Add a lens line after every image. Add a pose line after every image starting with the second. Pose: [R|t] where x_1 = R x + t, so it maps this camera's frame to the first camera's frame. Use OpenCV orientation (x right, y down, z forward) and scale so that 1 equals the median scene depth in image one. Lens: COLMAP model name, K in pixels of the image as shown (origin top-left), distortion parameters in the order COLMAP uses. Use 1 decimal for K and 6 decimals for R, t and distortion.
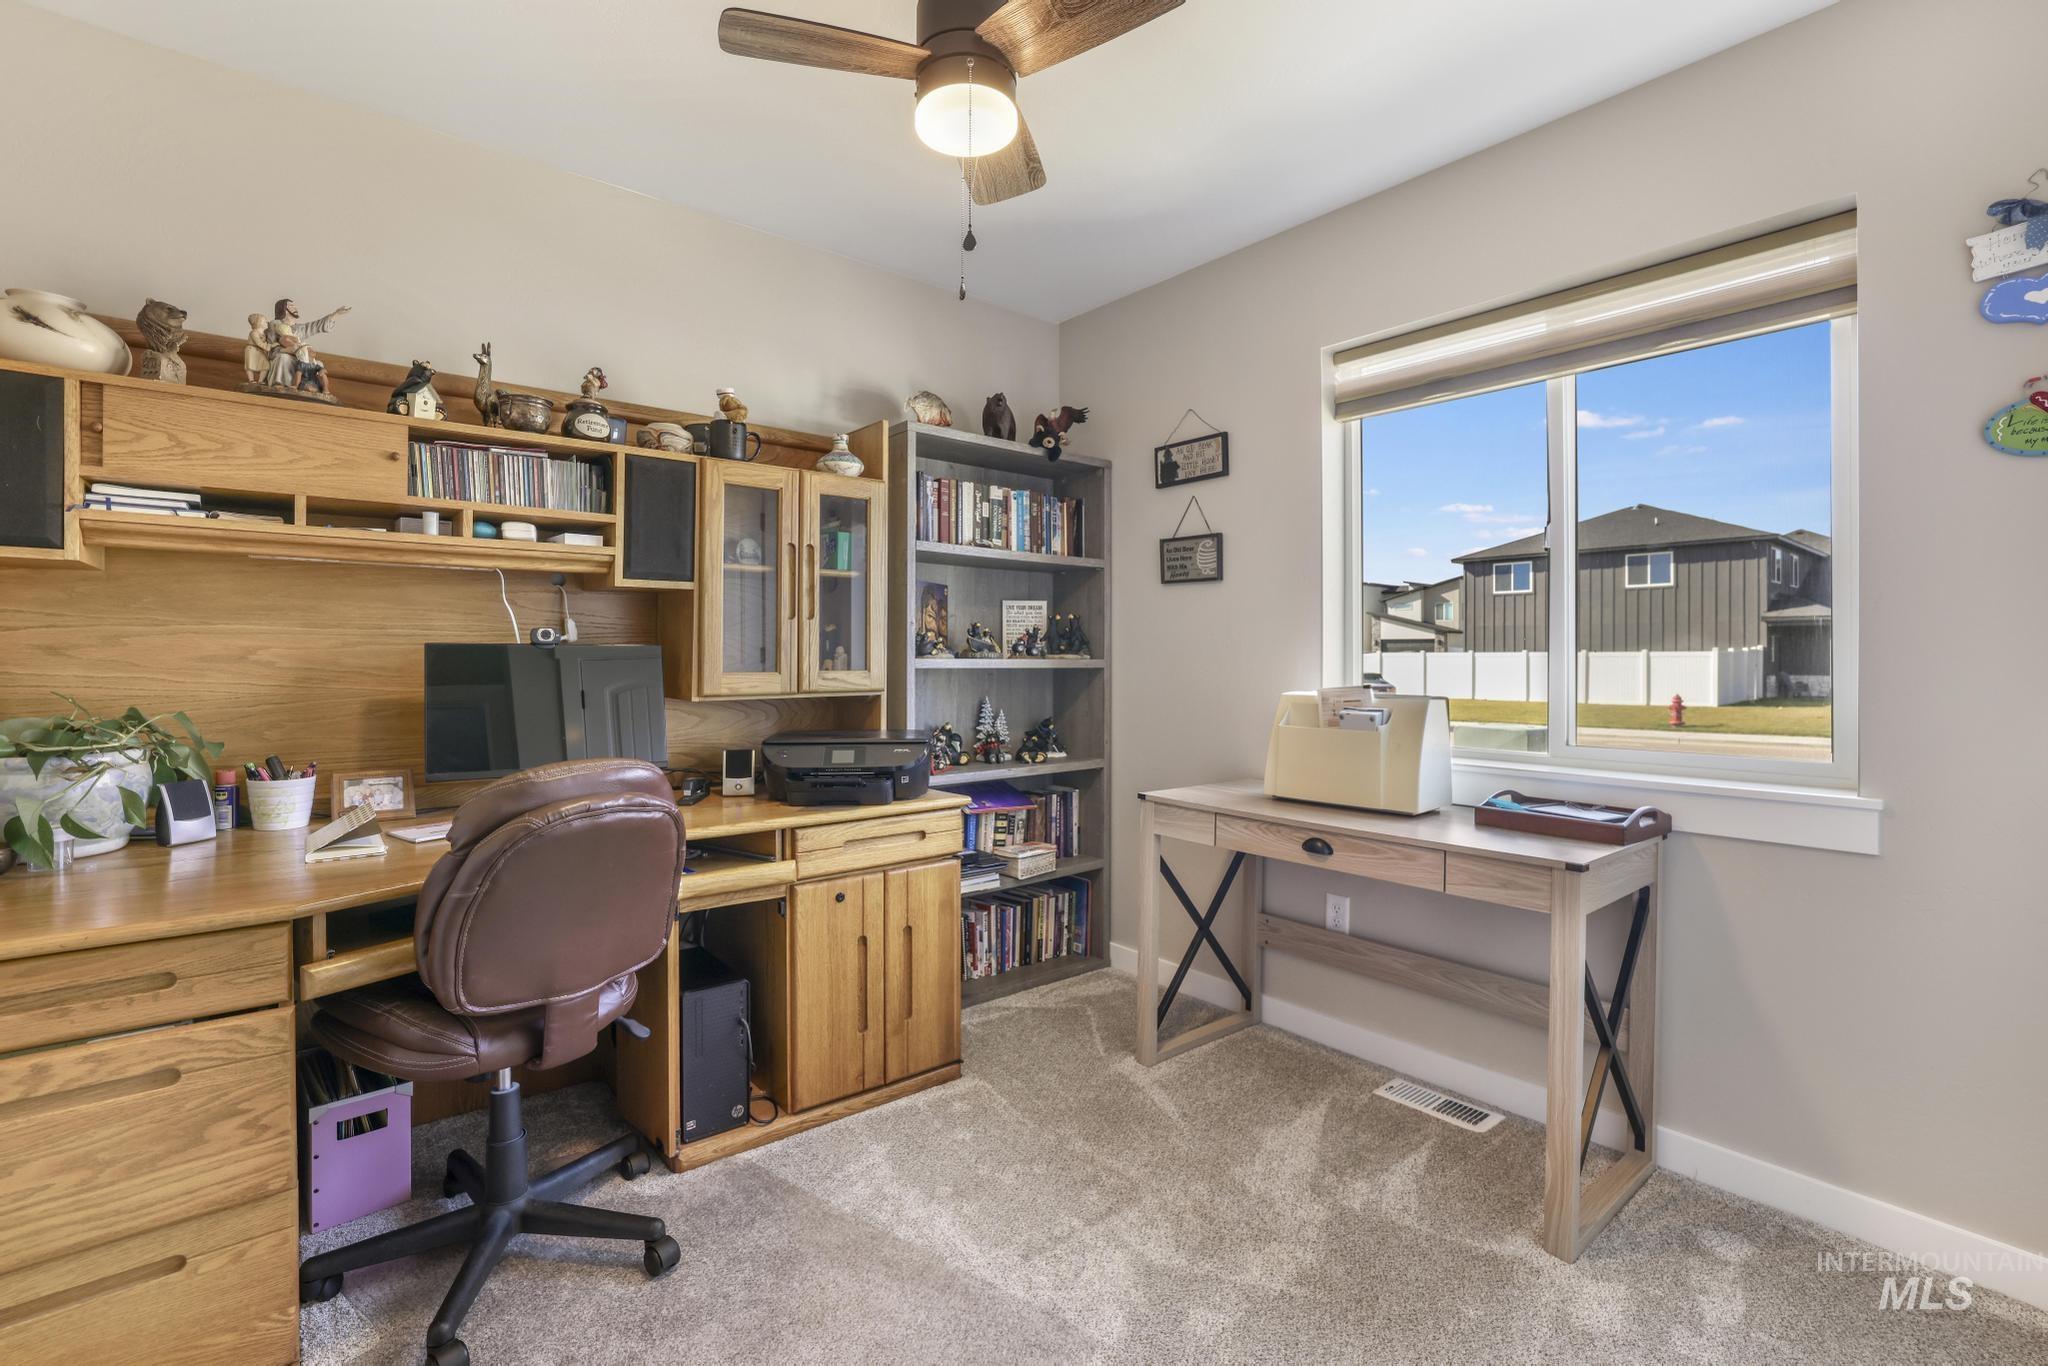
lens RADIAL K [[901.9, 0, 967.6], [0, 901.9, 657.5], [0, 0, 1]] dist [0.000721, 0.004508]
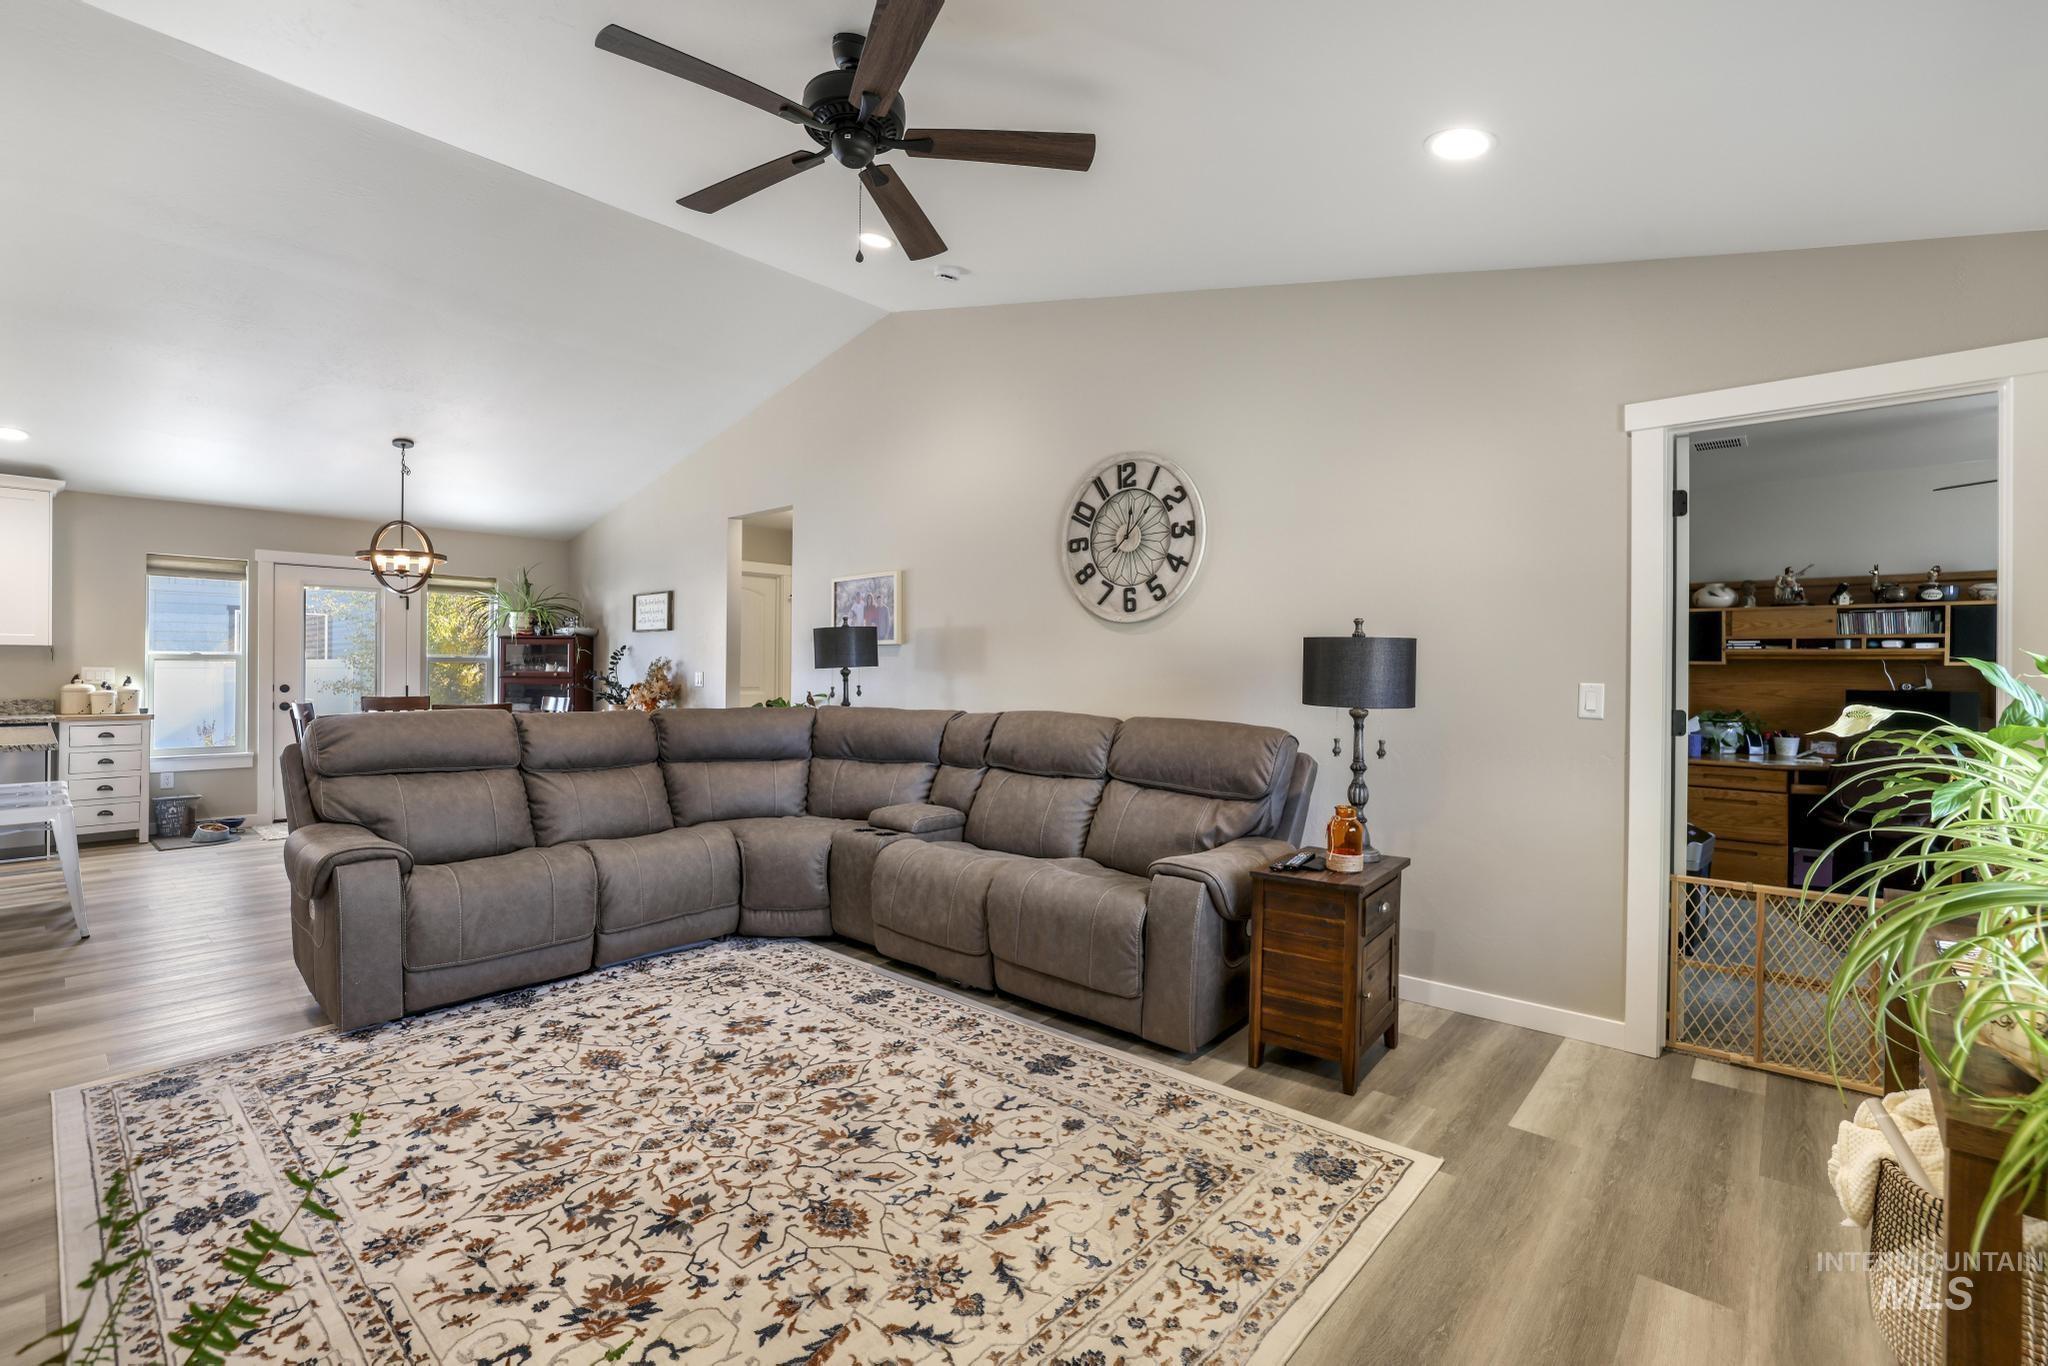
lens RADIAL K [[901.9, 0, 1025.4], [0, 901.9, 663.4], [0, 0, 1]] dist [0.000721, 0.004508]
pose [[0.207665, -0.003082, -0.978195, 1.516611], [-0.009048, 0.999946, -0.005072, -0.060696], [0.978158, 0.009904, 0.207626, -1.922587]]
